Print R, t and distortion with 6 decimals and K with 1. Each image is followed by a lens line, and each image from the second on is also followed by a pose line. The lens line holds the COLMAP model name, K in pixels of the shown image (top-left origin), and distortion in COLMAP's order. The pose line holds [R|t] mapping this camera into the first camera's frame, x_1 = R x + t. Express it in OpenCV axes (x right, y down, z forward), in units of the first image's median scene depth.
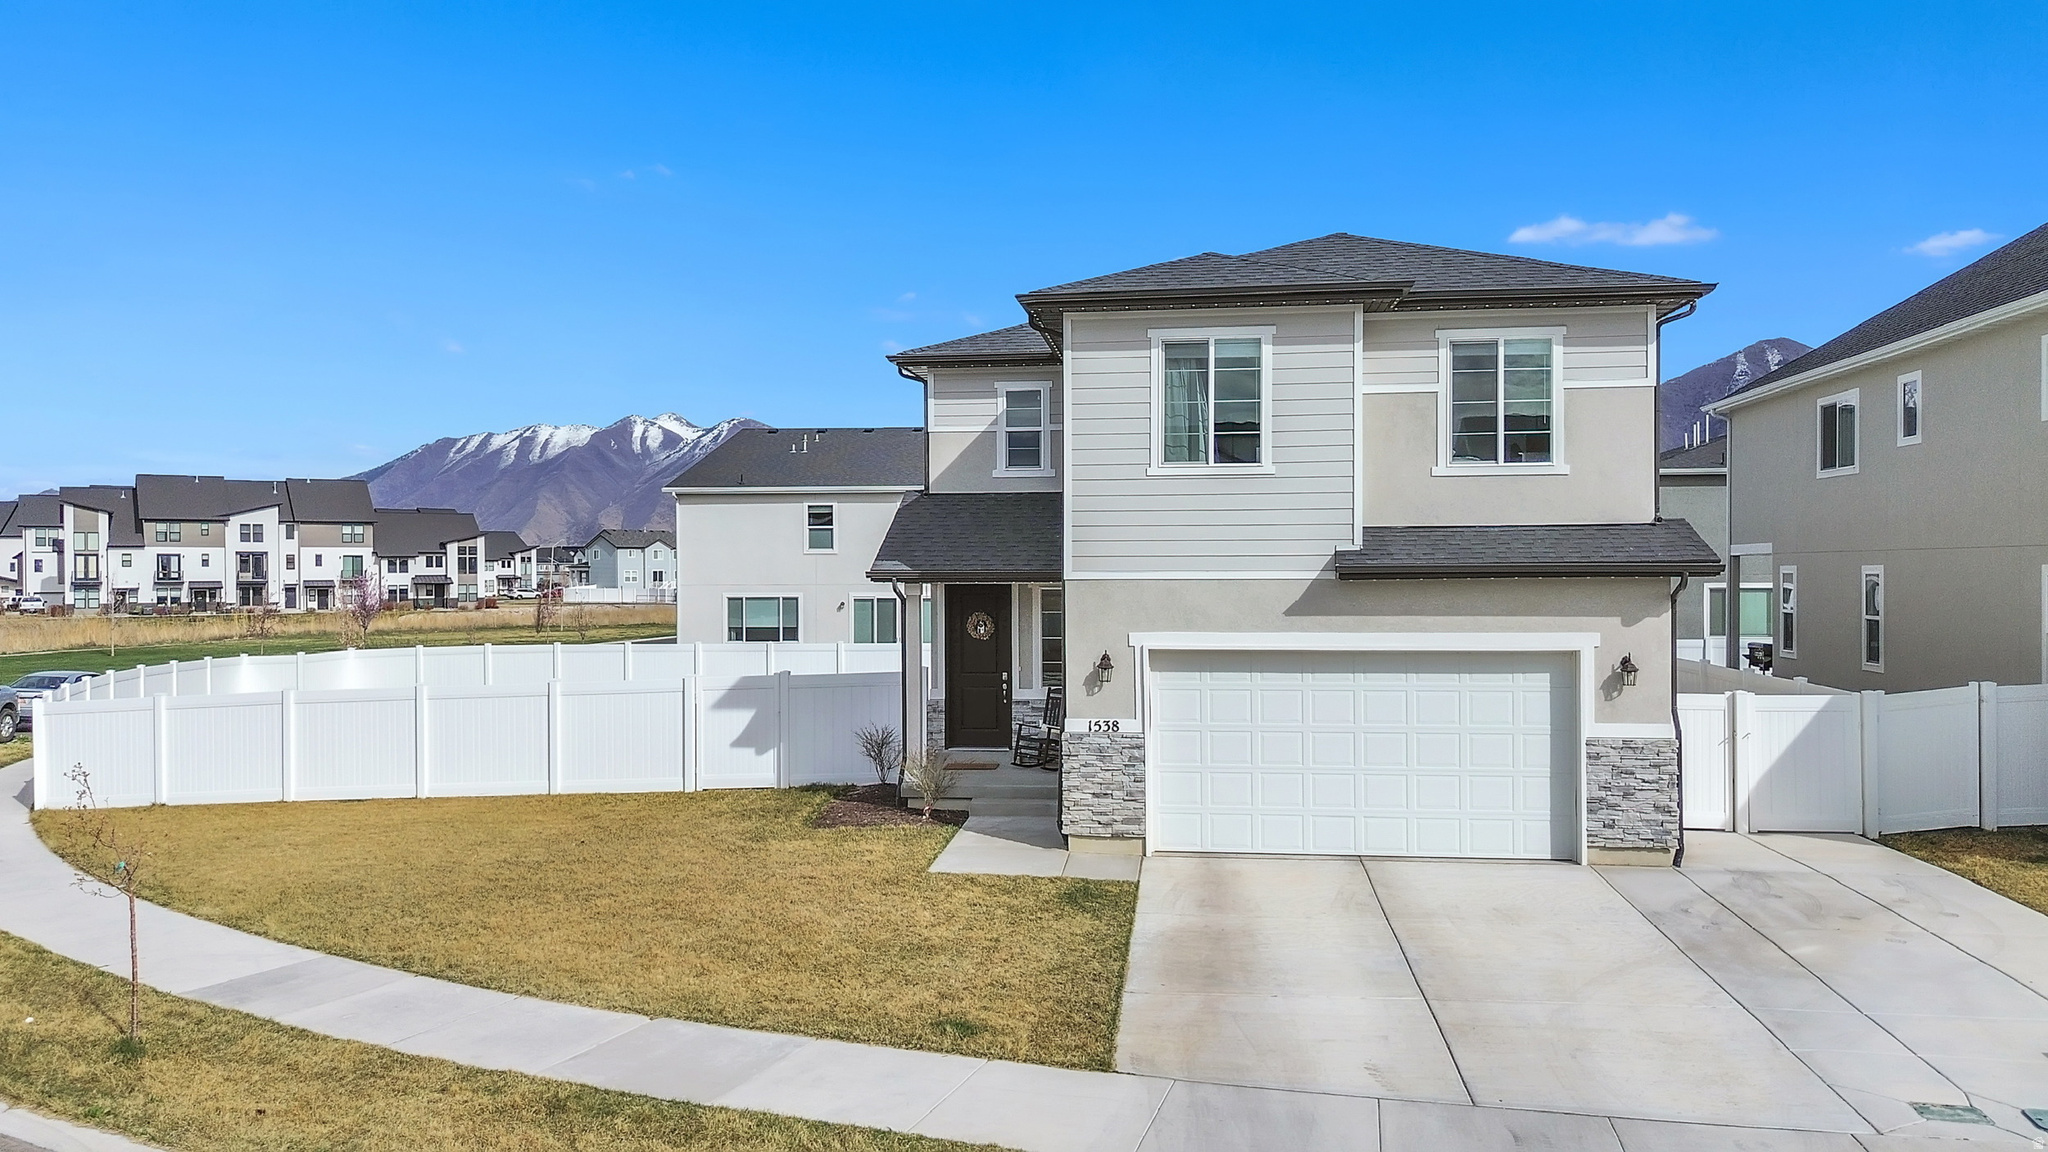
lens RADIAL K [[1455.5, 0, 1035.1], [0, 1455.5, 583.3], [0, 0, 1]] dist [0.057531, -0.043585]
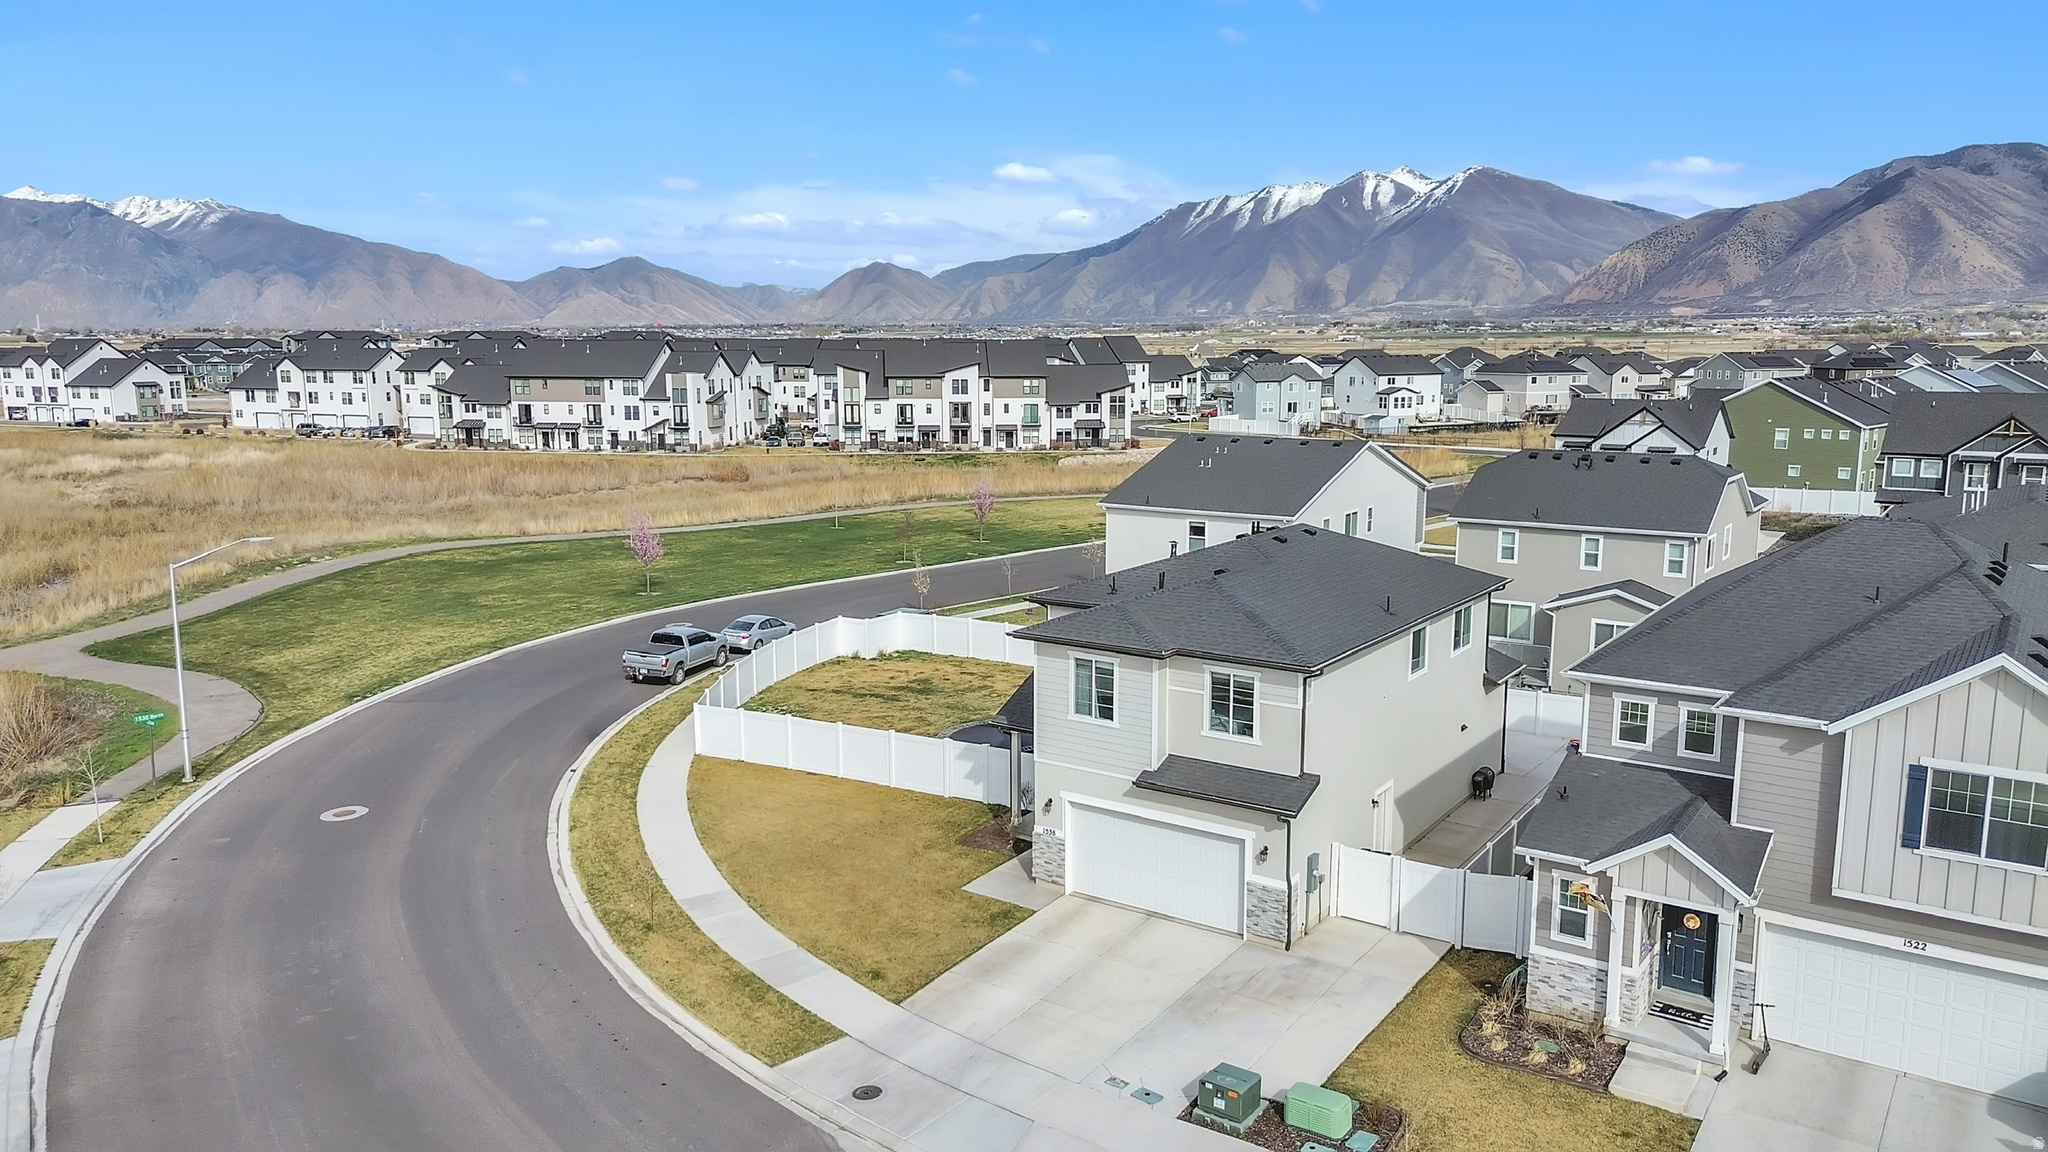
lens RADIAL K [[1455.5, 0, 1026.3], [0, 1455.5, 591.0], [0, 0, 1]] dist [0.057531, -0.043585]
pose [[0.883335, 0.082645, -0.461399, 0.914736], [-0.005032, 0.985949, 0.166968, -0.567057], [0.468715, -0.145167, 0.871339, -0.759399]]
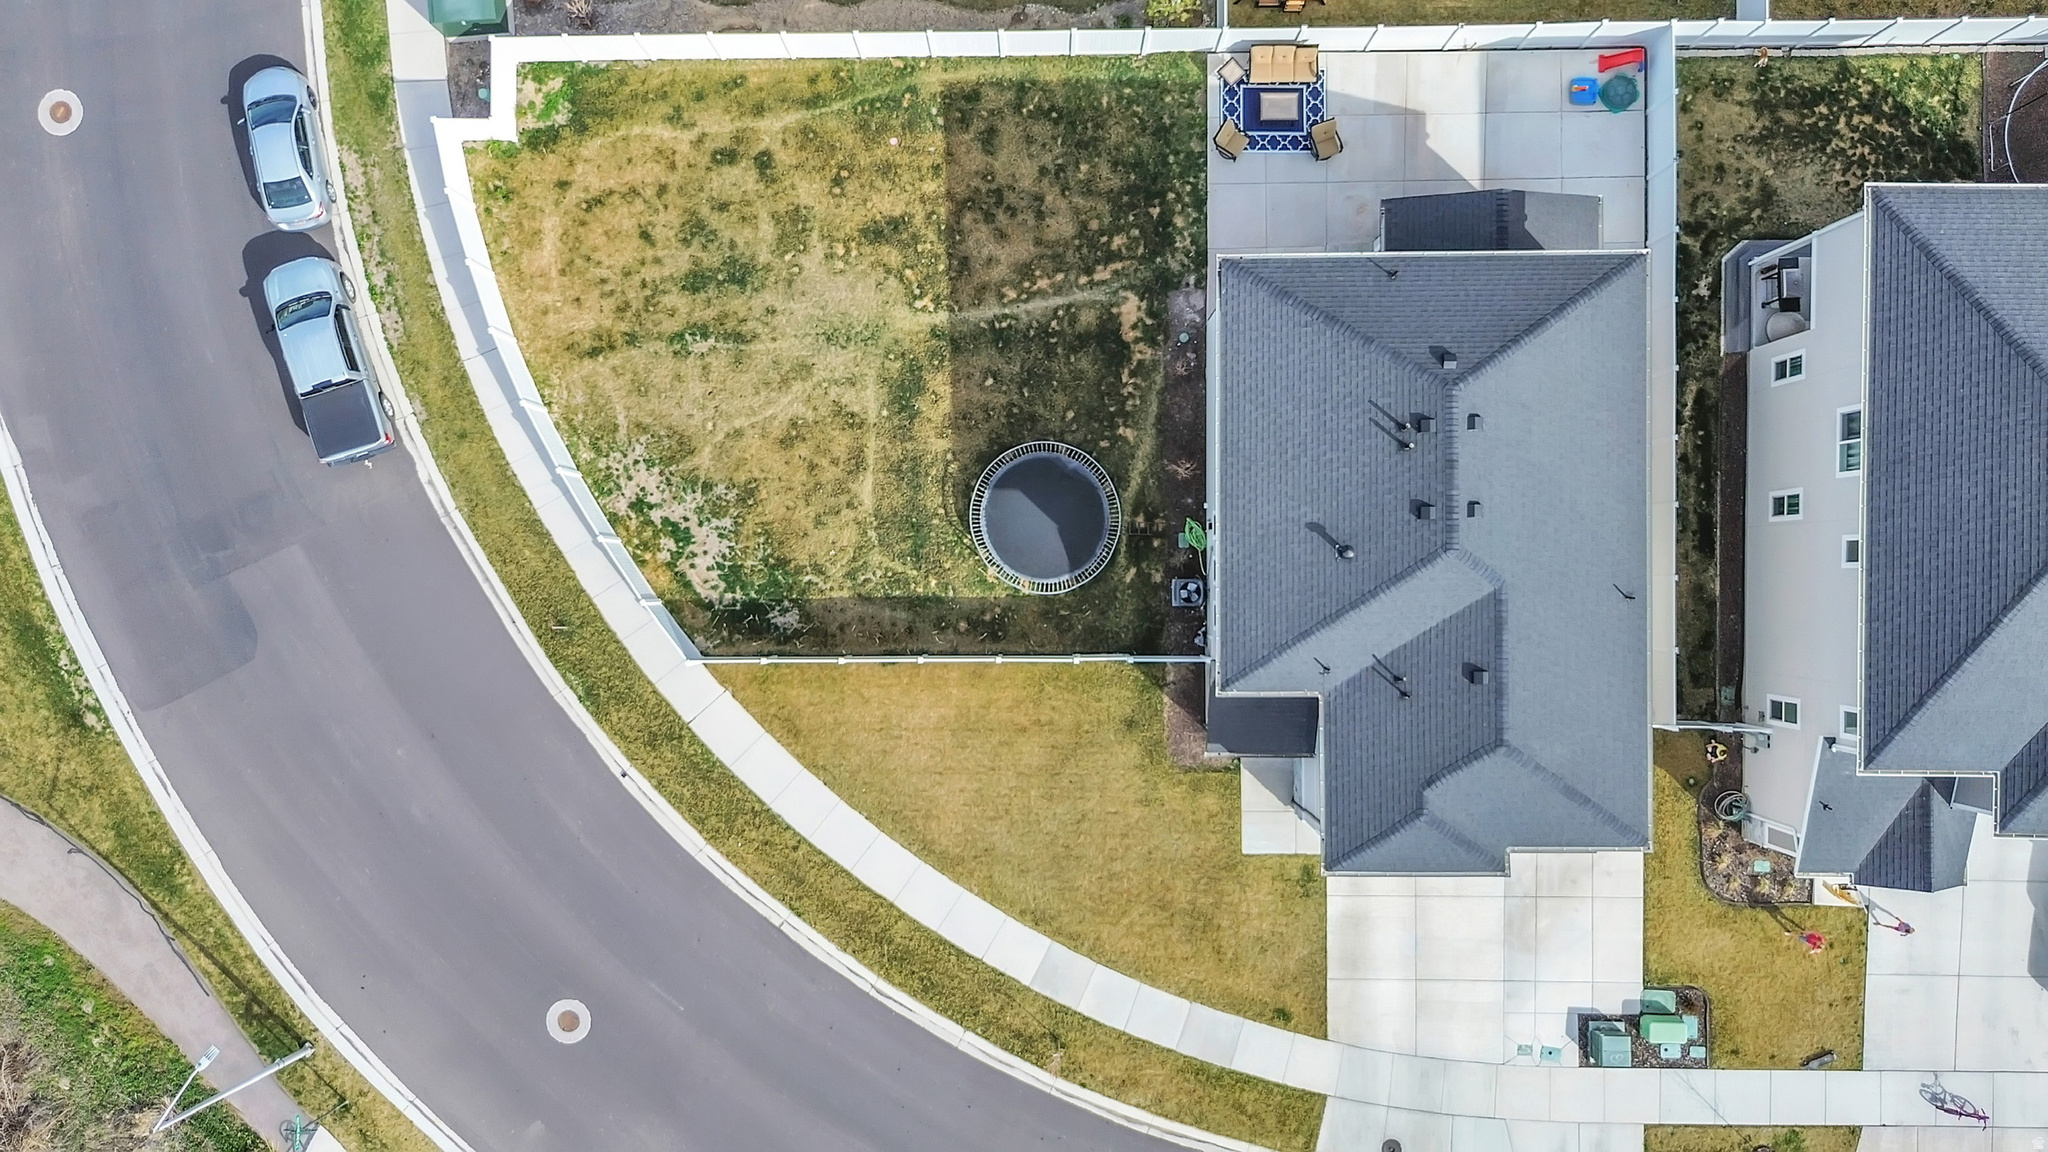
lens RADIAL K [[1455.5, 0, 1024.1], [0, 1455.5, 577.3], [0, 0, 1]] dist [0.057531, -0.043585]
pose [[0.992599, -0.121304, -0.005671, -0.341370], [0.006951, 0.010134, 0.999924, -2.121888], [-0.121238, -0.992564, 0.010902, 1.349748]]
